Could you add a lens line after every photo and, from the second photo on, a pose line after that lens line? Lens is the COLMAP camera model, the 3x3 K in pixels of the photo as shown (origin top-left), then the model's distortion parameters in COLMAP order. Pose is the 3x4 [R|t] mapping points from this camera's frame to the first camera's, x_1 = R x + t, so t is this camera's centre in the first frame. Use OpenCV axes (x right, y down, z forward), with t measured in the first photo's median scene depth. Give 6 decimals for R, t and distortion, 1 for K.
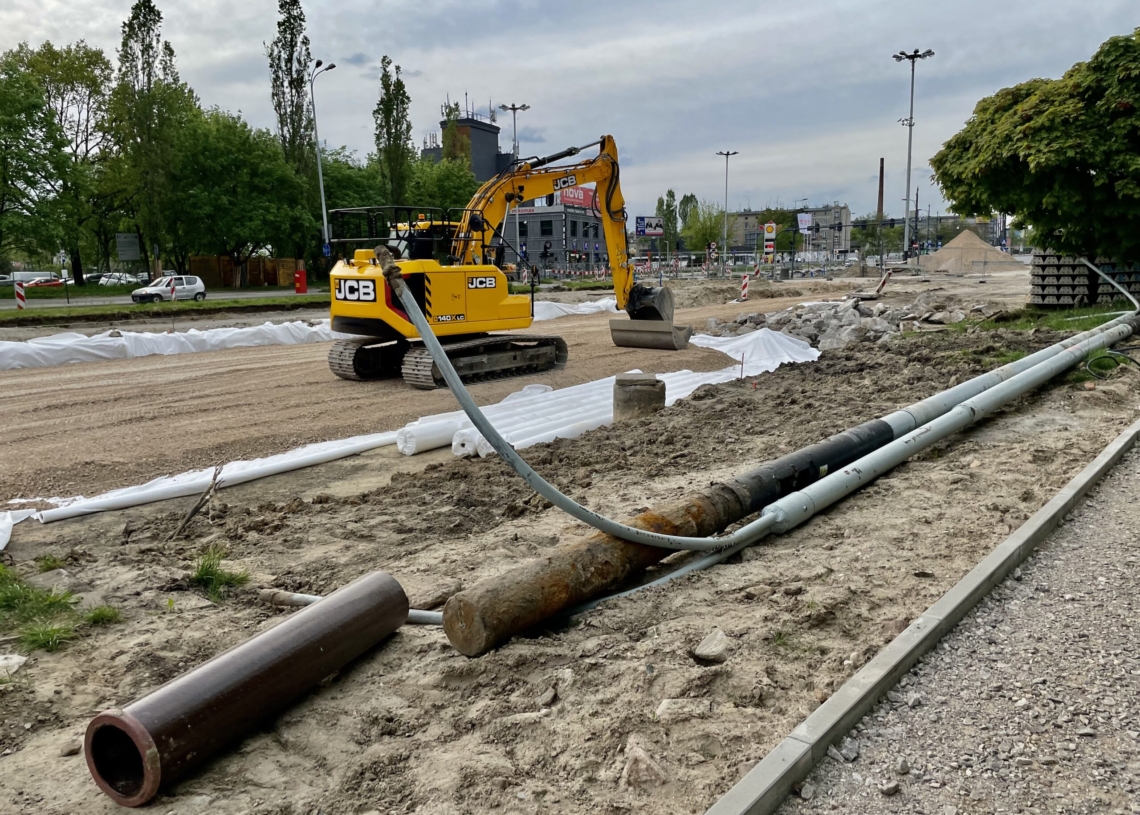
lens RADIAL K [[917.7, 0, 578.2], [0, 917.7, 415.1], [0, 0, 1]] dist [0.044073, -0.019729]
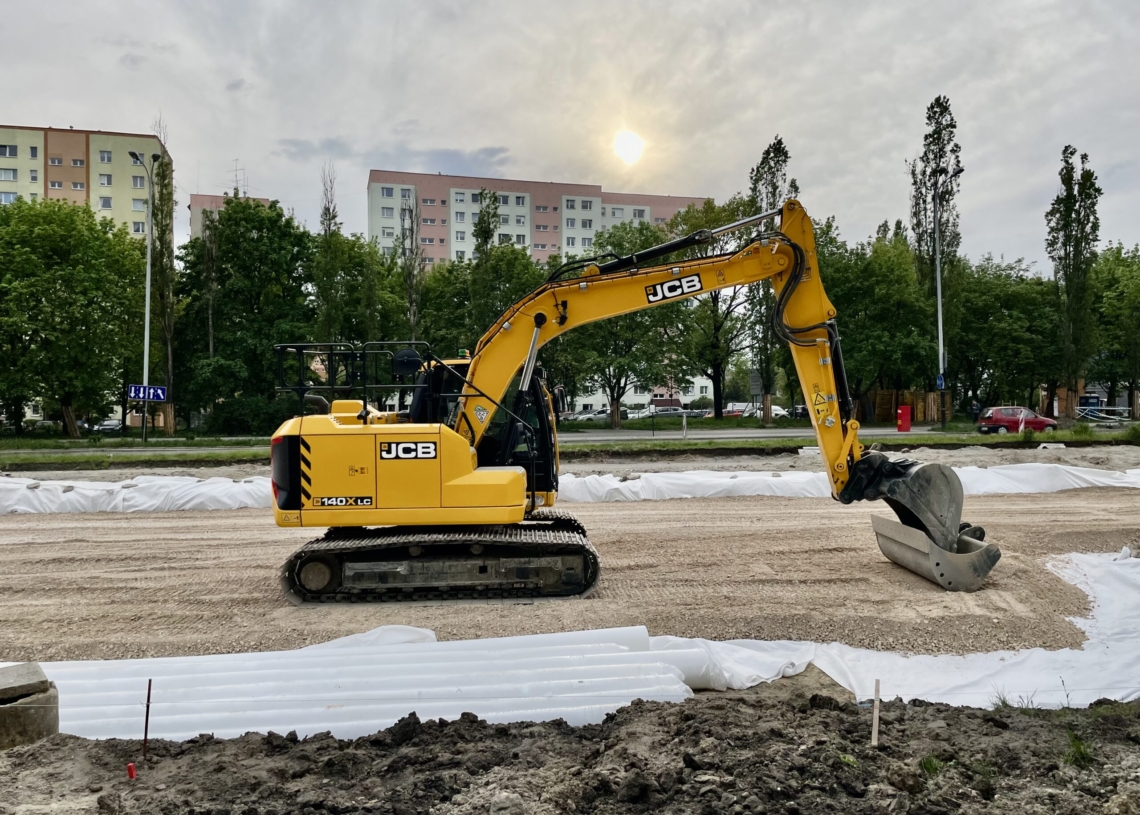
lens RADIAL K [[917.7, 0, 566.9], [0, 917.7, 410.7], [0, 0, 1]] dist [0.044073, -0.019729]
pose [[0.656162, 0.015713, -0.754457, 0.132859], [-0.121335, 0.988972, -0.084929, -0.037333], [0.744802, 0.147269, 0.650832, 0.187074]]
